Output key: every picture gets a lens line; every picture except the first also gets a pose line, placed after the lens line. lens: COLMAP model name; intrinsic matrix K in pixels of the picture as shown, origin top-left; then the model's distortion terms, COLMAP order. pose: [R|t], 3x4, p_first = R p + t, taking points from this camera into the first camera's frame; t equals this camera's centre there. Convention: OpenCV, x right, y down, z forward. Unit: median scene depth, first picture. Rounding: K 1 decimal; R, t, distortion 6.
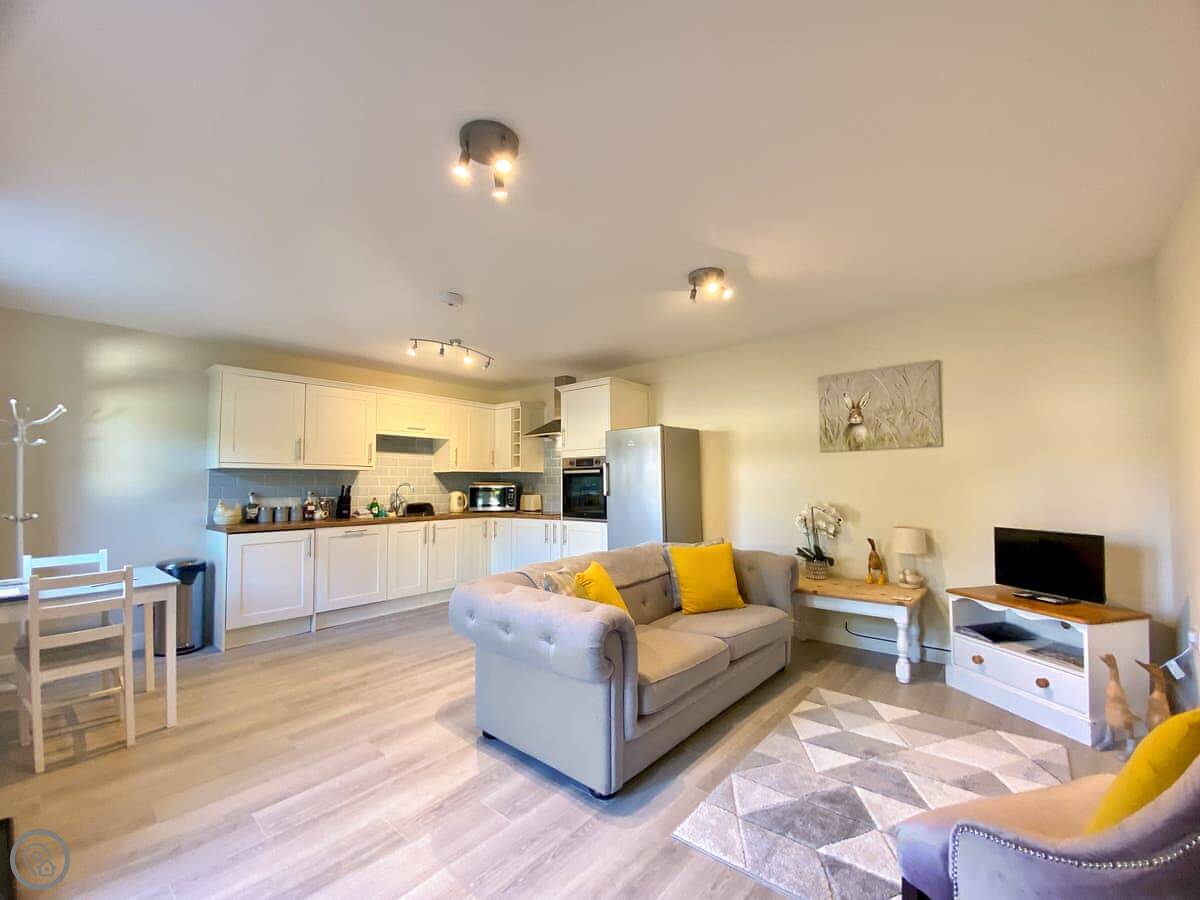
lens RADIAL K [[508.2, 0, 600.0], [0, 508.2, 450.0], [0, 0, 1]] dist [0.003321, -0.000150]
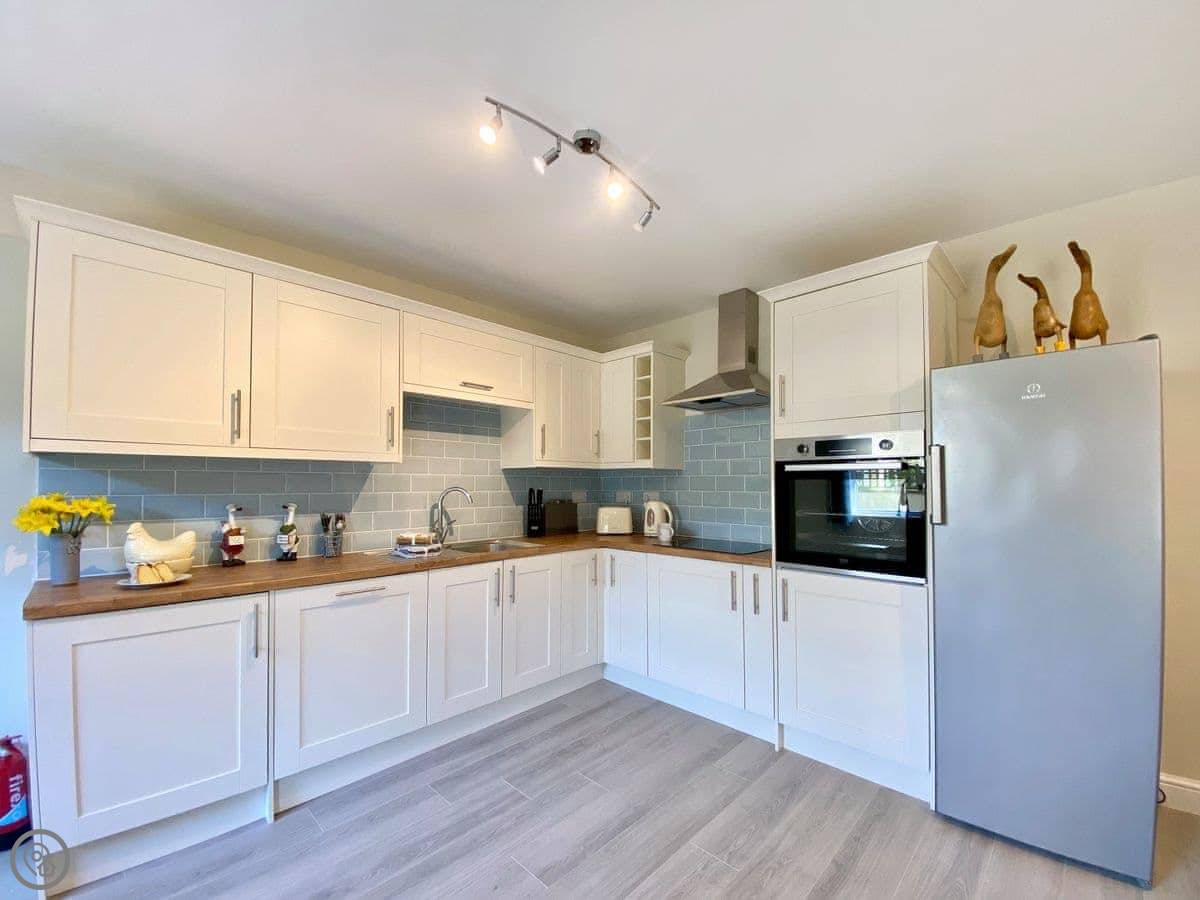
lens RADIAL K [[506.5, 0, 598.7], [0, 506.5, 459.1], [0, 0, 1]] dist [-0.000462, -0.000605]
pose [[0.998074, 0.001406, -0.062021, -0.241502], [-0.000342, 0.999852, 0.017172, 0.030720], [0.062036, -0.017118, 0.997927, 0.572511]]
